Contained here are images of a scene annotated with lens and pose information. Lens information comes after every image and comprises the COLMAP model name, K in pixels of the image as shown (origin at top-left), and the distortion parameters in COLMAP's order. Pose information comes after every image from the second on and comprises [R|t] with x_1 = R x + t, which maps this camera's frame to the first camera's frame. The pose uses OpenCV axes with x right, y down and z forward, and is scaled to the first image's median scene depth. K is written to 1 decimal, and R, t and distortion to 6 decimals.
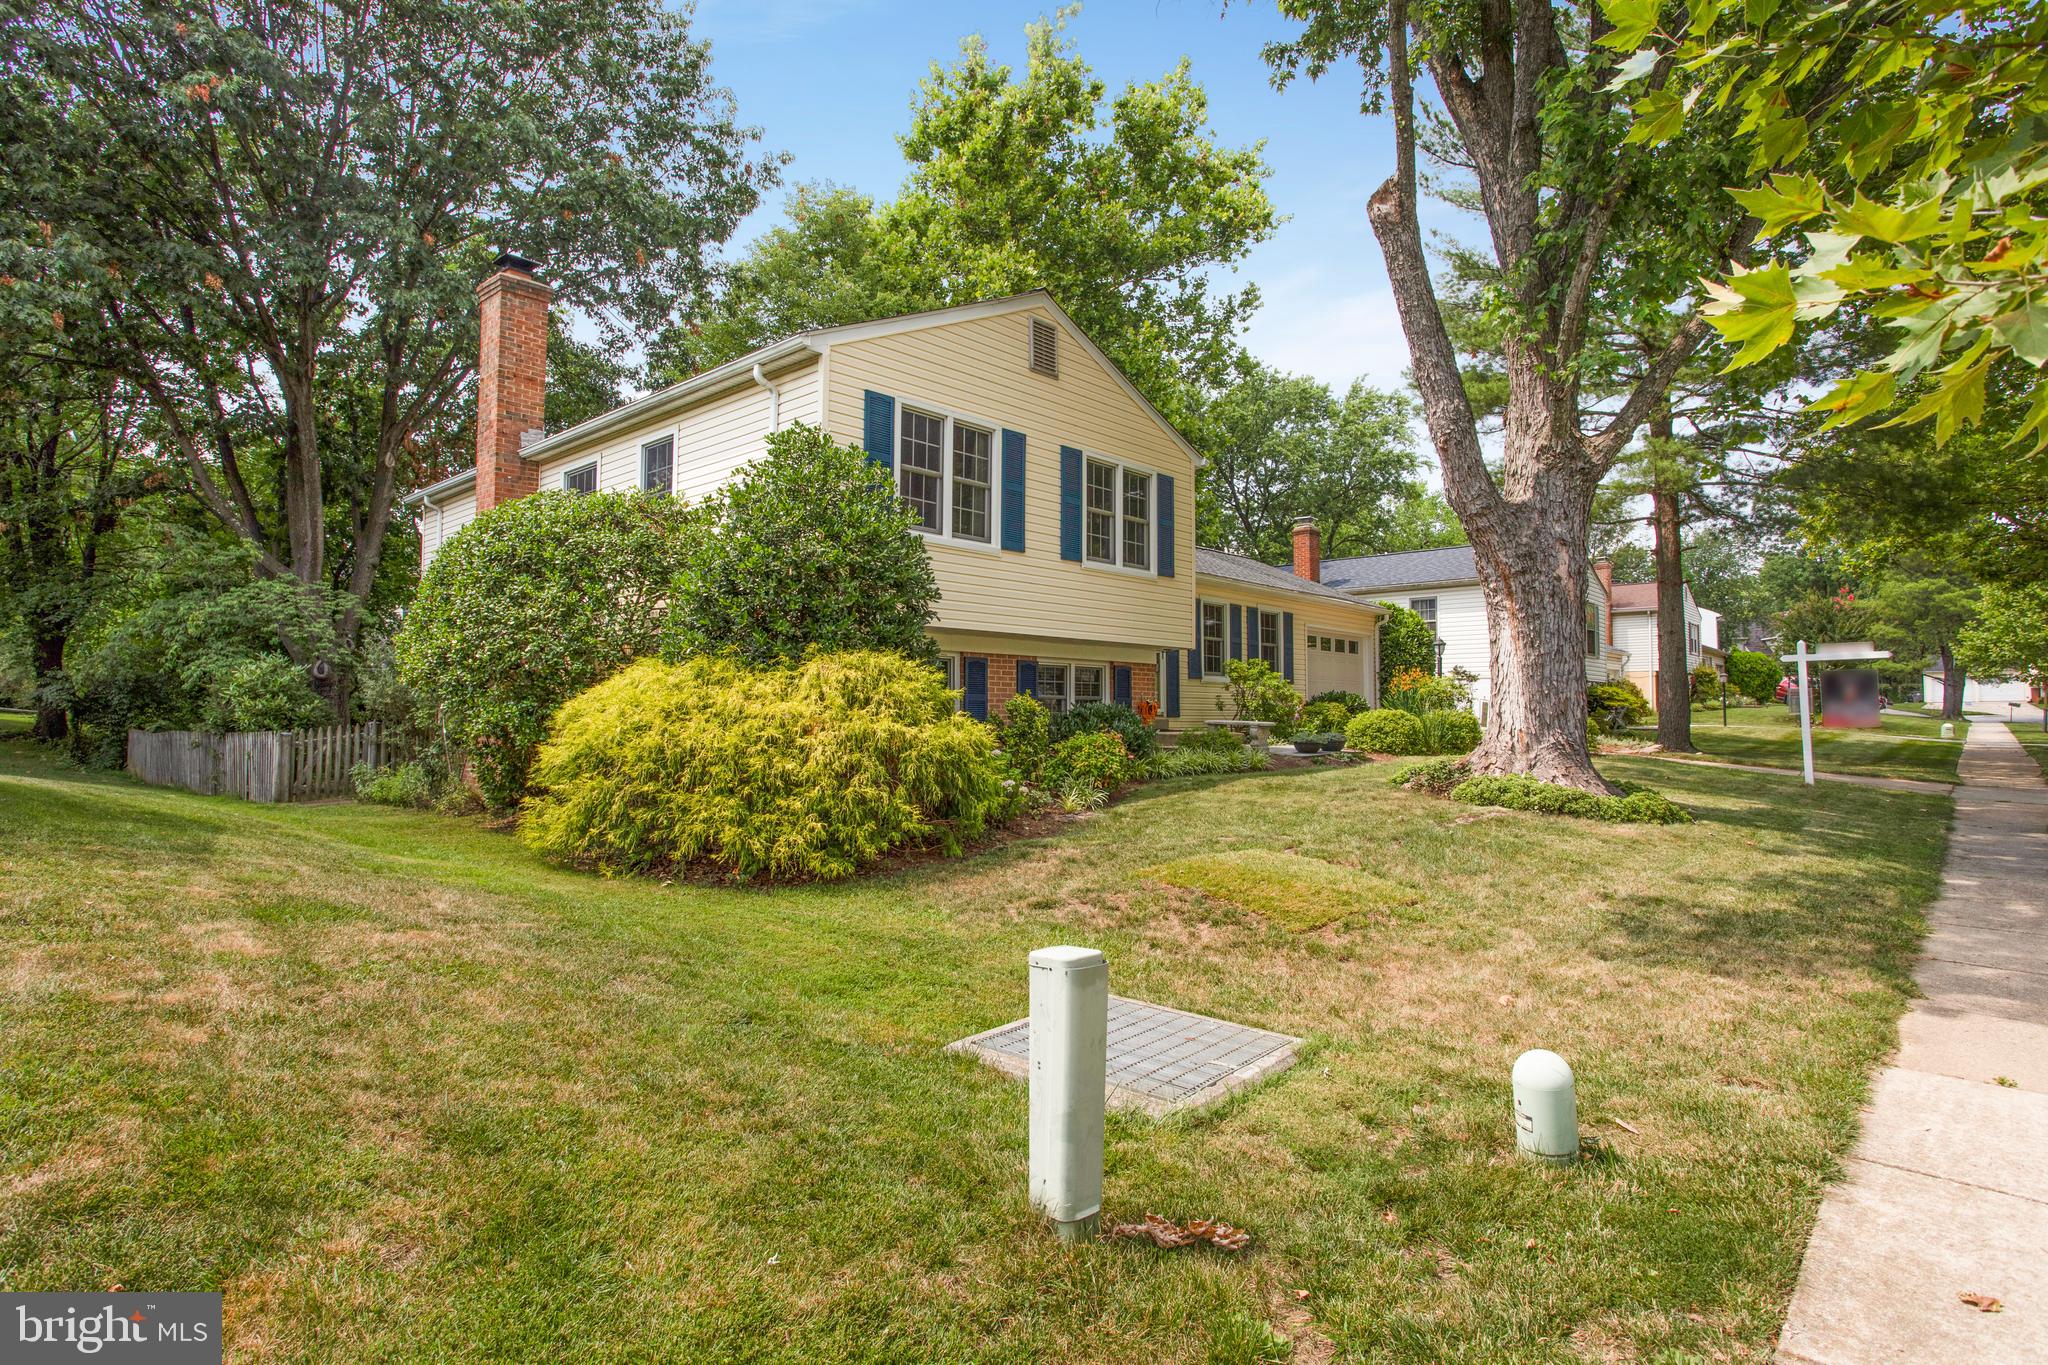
lens RADIAL K [[1067.0, 0, 1024.6], [0, 1067.0, 652.3], [0, 0, 1]] dist [-0.062365, 0.032587]
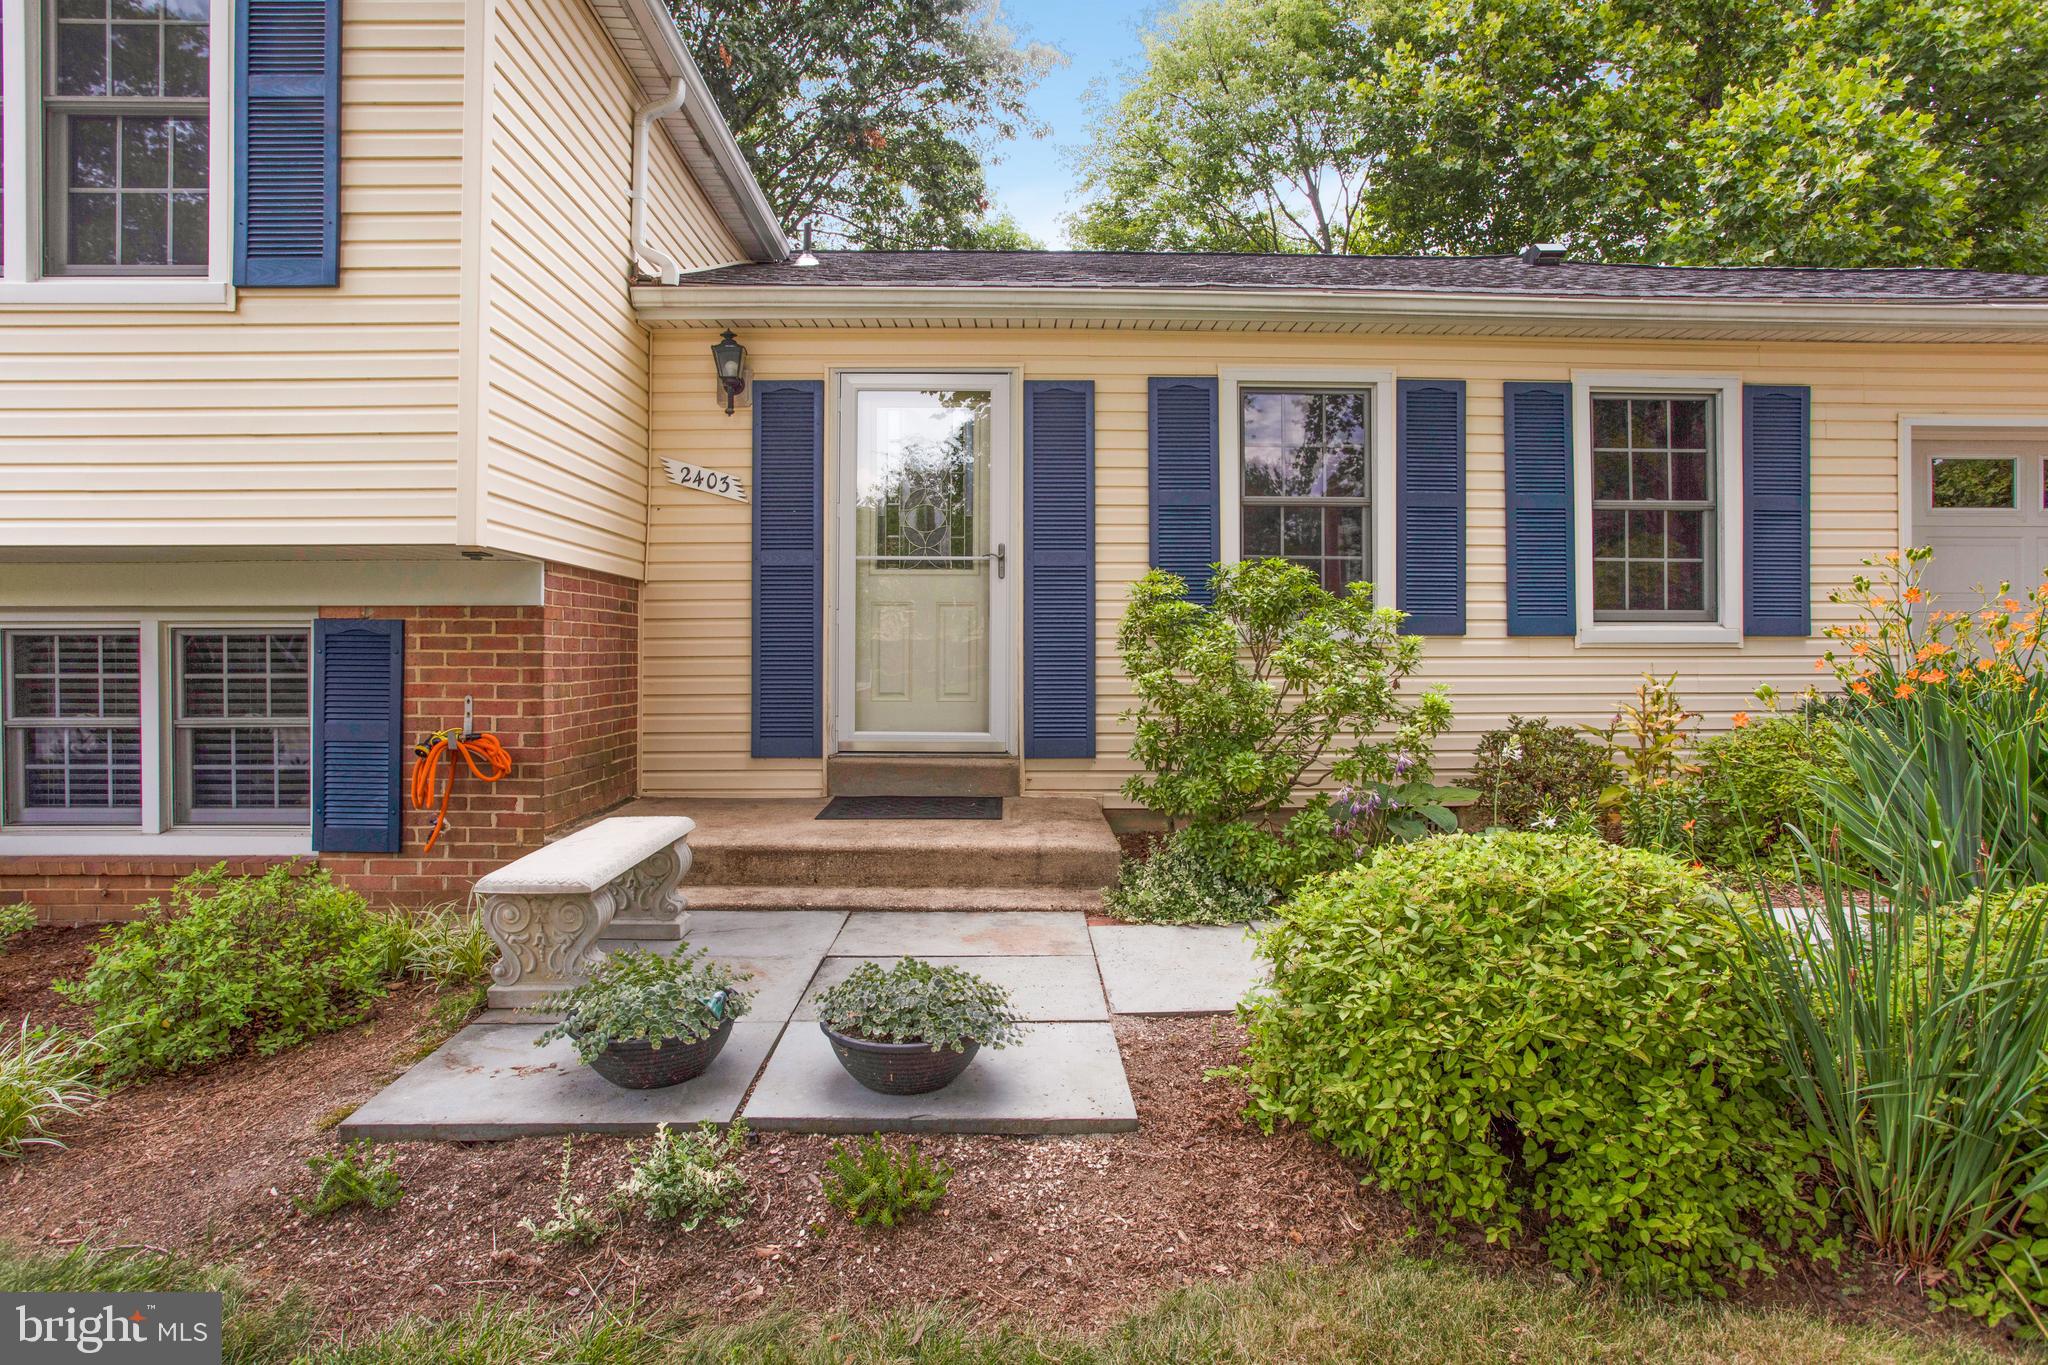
lens RADIAL K [[1067.0, 0, 1024.6], [0, 1067.0, 652.3], [0, 0, 1]] dist [-0.062365, 0.032587]
pose [[0.682048, 0.000505, -0.731307, 0.446834], [0.046501, 0.997946, 0.044058, 0.017107], [0.729828, -0.064056, 0.680624, 0.932709]]
